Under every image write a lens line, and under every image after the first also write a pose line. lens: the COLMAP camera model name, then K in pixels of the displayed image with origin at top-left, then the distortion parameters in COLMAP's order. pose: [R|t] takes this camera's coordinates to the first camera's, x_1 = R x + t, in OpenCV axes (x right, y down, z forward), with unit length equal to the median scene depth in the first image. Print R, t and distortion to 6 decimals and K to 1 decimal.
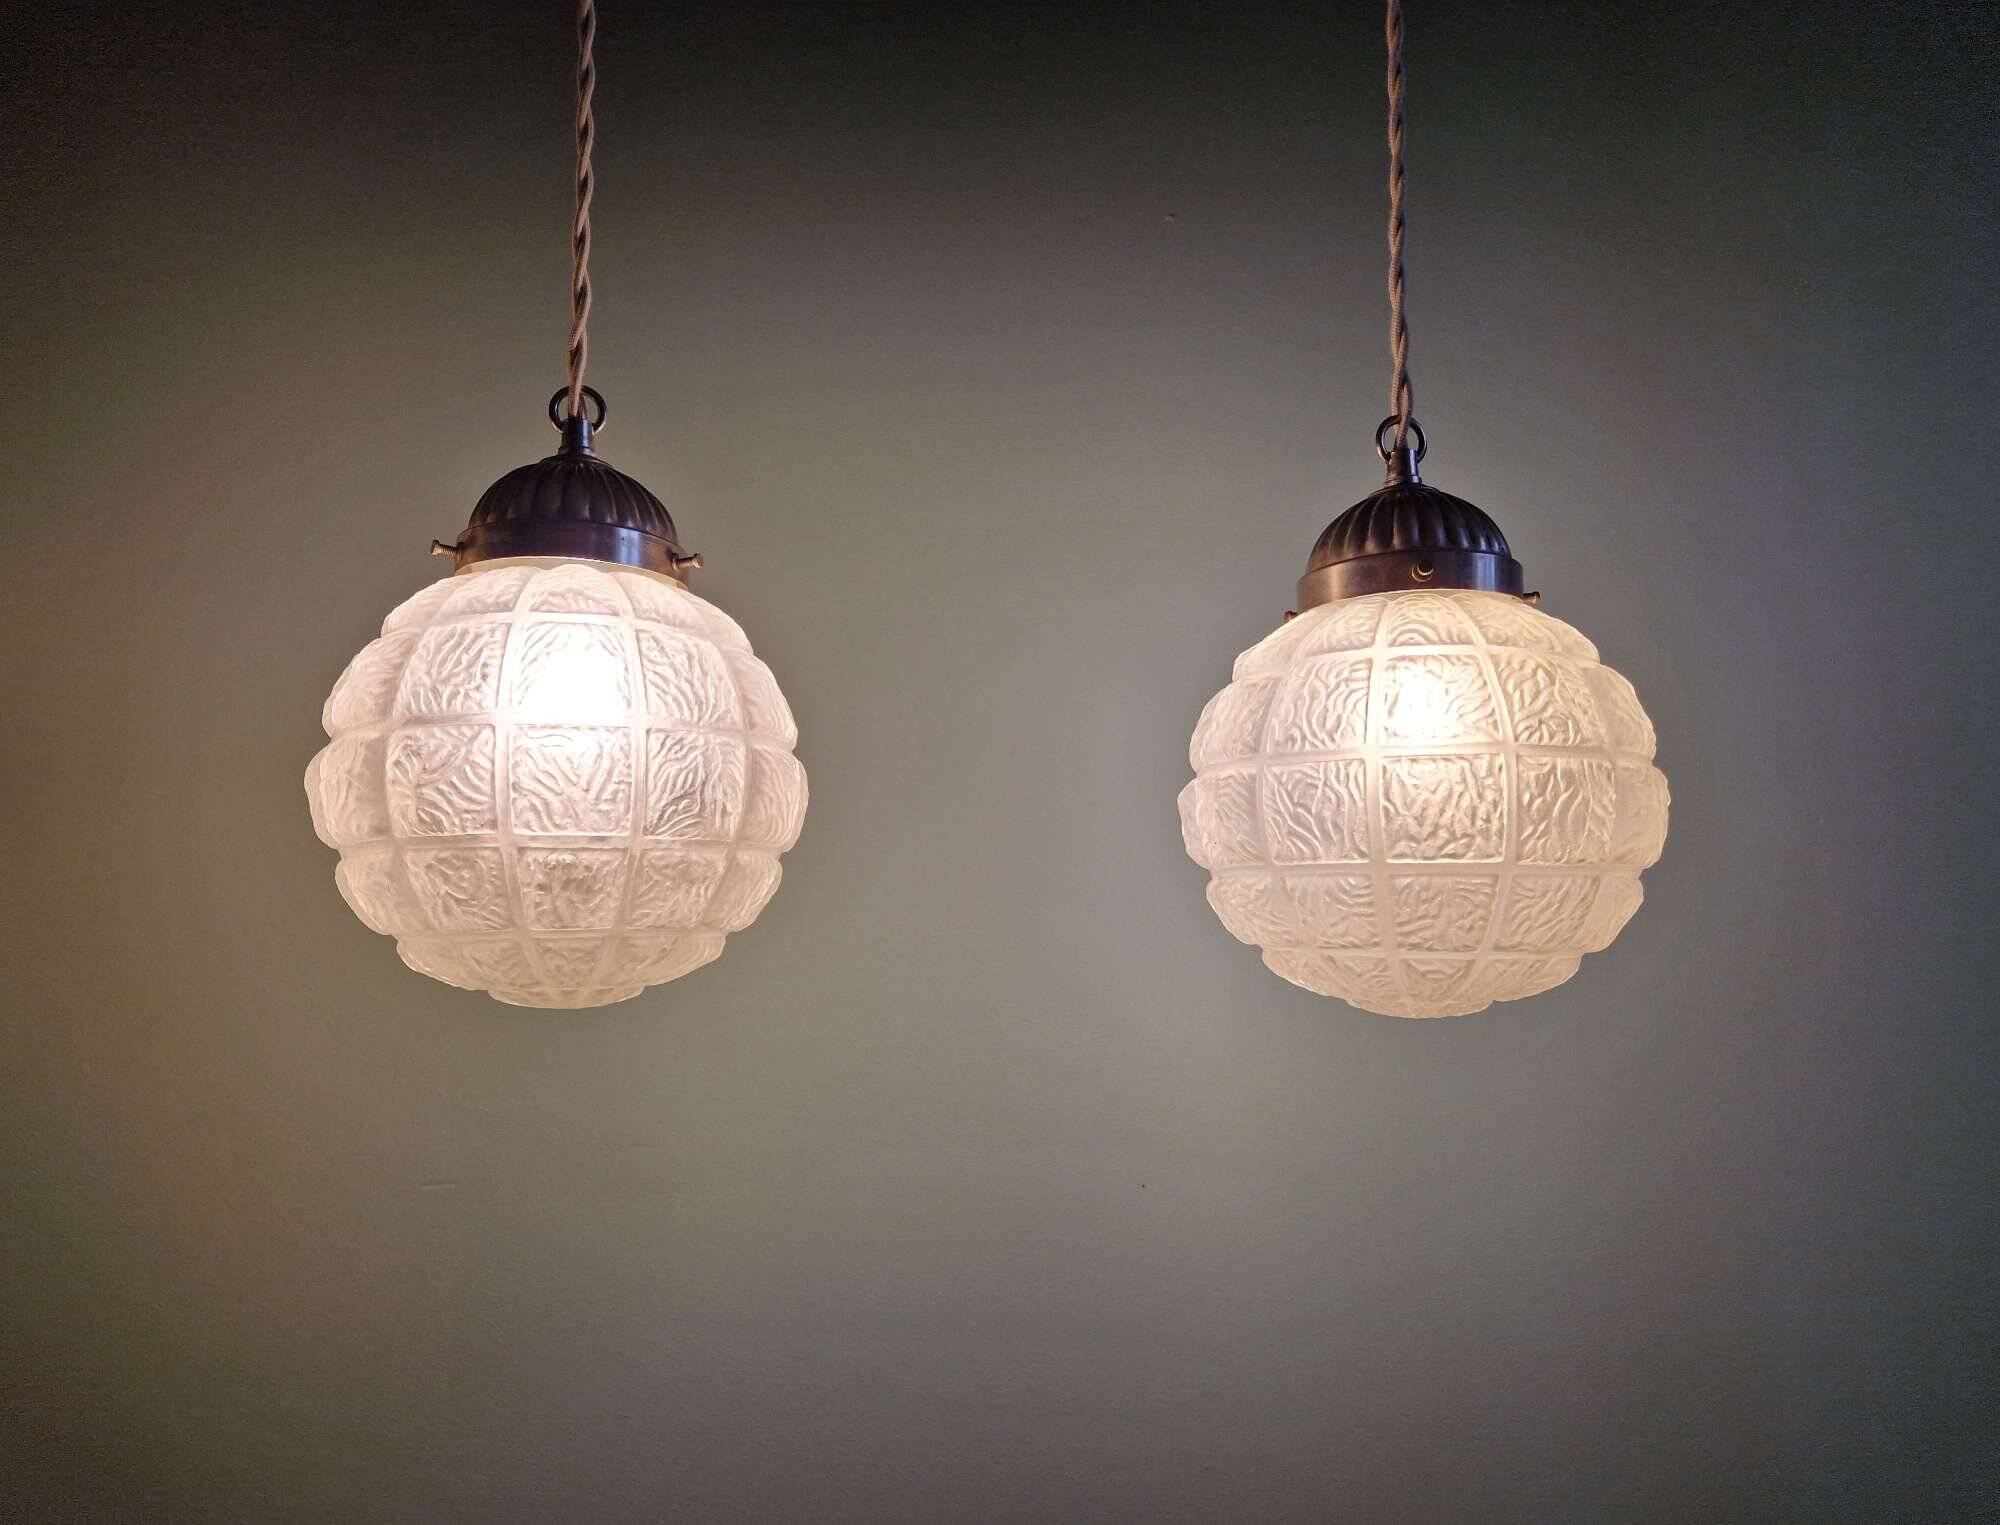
lens RADIAL K [[1405.9, 0, 993.8], [0, 1405.9, 773.4], [0, 0, 1]] dist [0.103320, -0.176165]
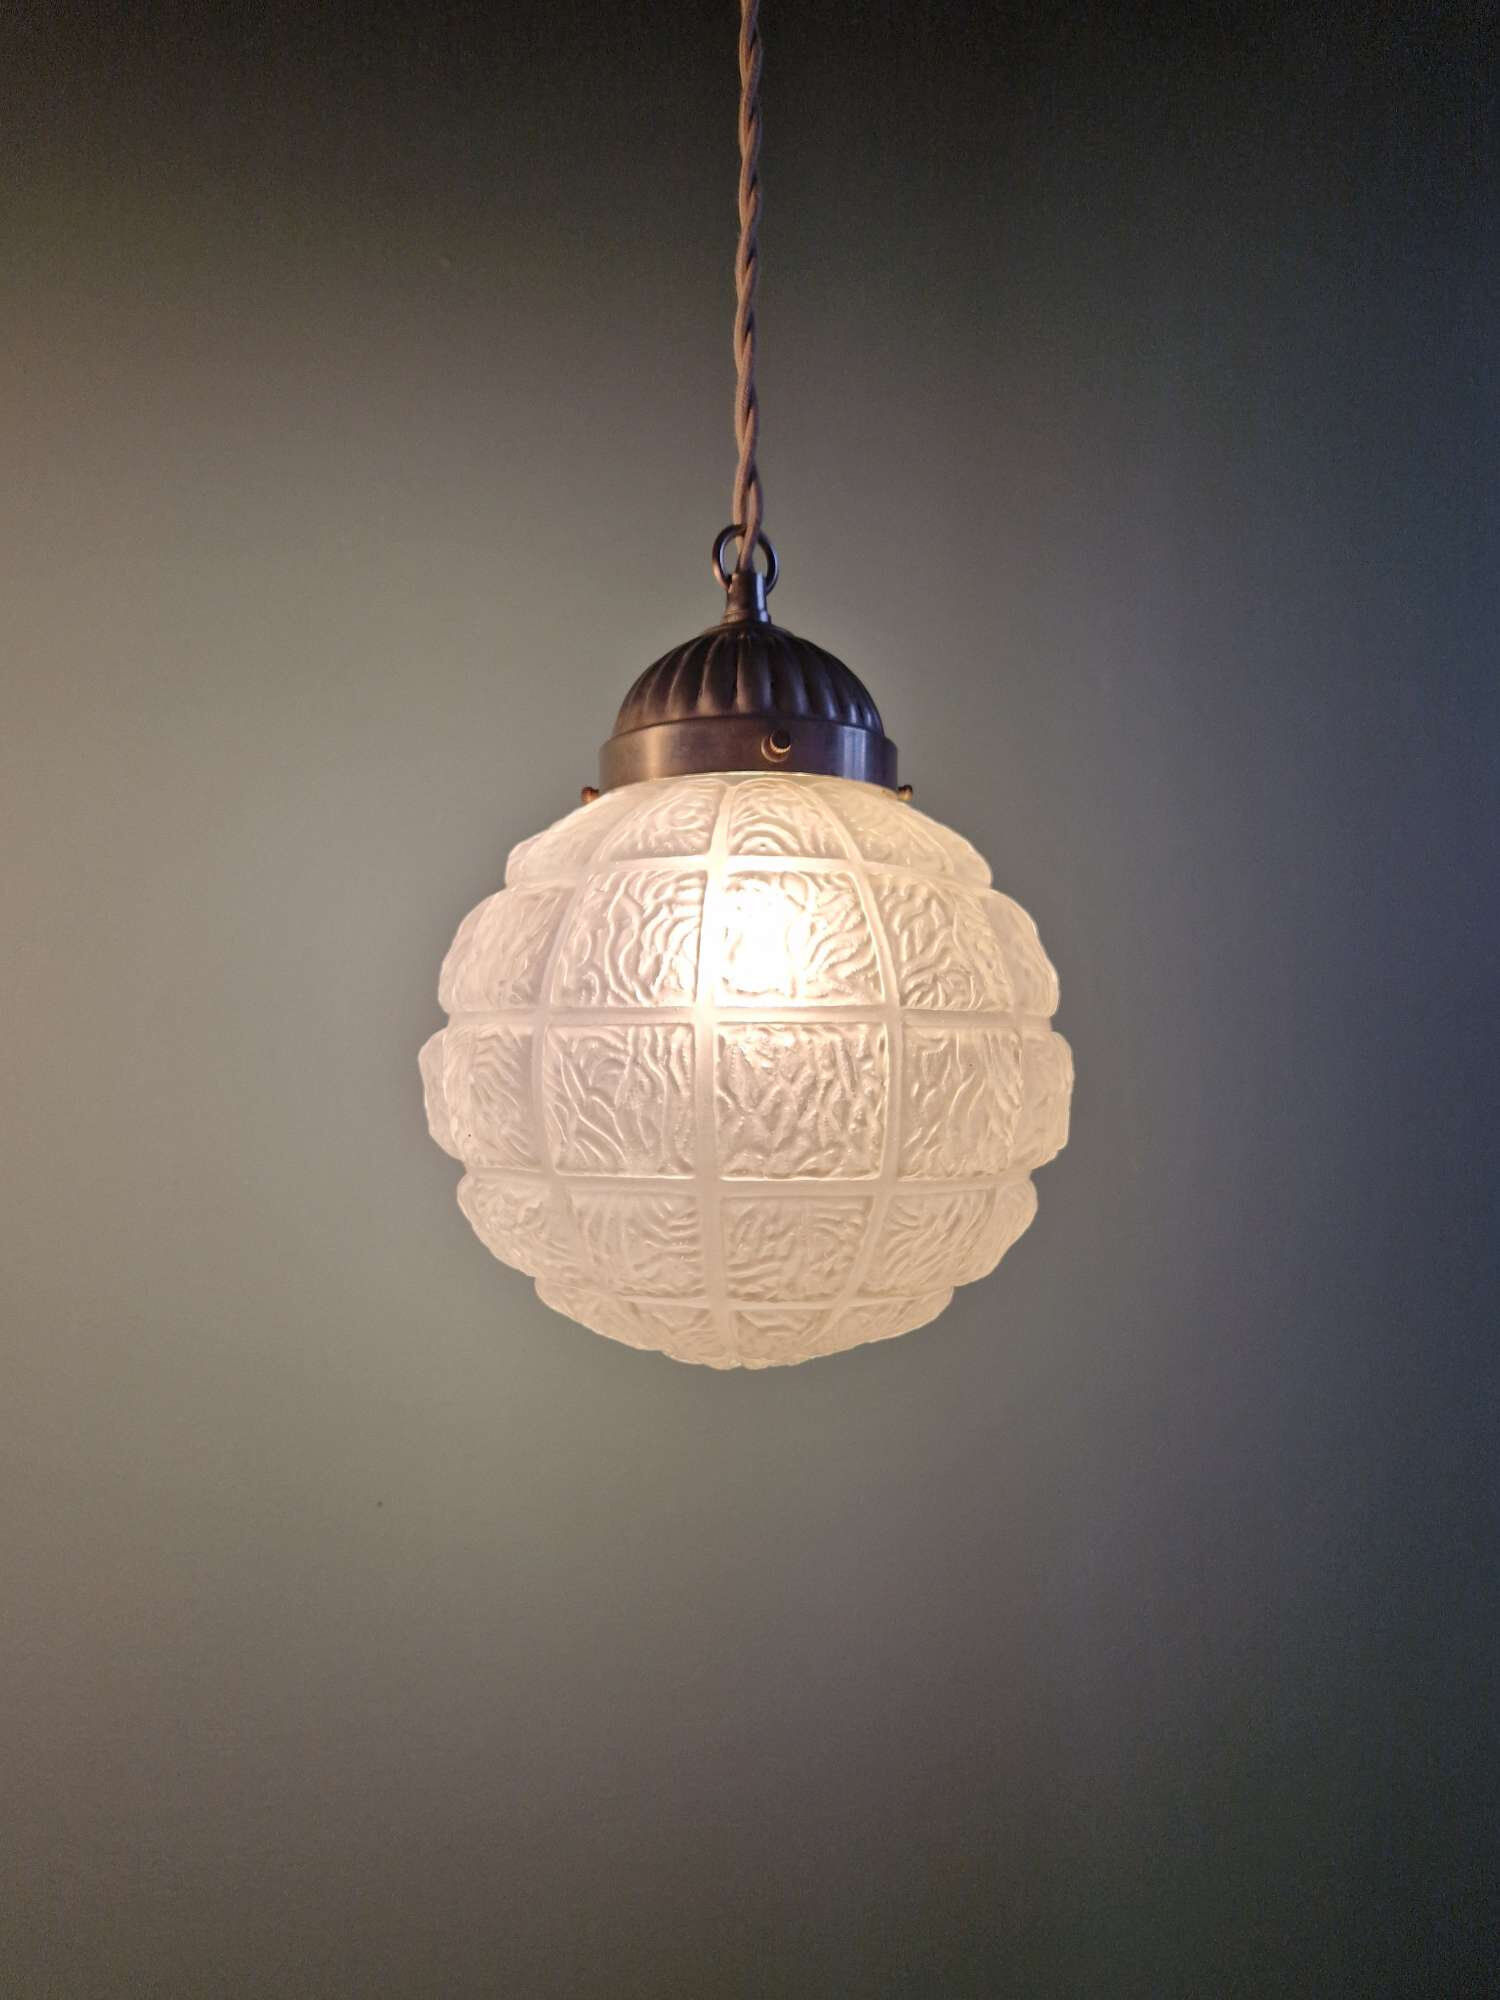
lens RADIAL K [[1417.4, 0, 750.0], [0, 1417.4, 1000.0], [0, 0, 1]] dist [0.025033, -0.000150]
pose [[0.947395, 0.018511, 0.319531, 0.072641], [-0.034461, 0.998422, 0.044337, -0.050907], [-0.318206, -0.053016, 0.946538, 0.353688]]
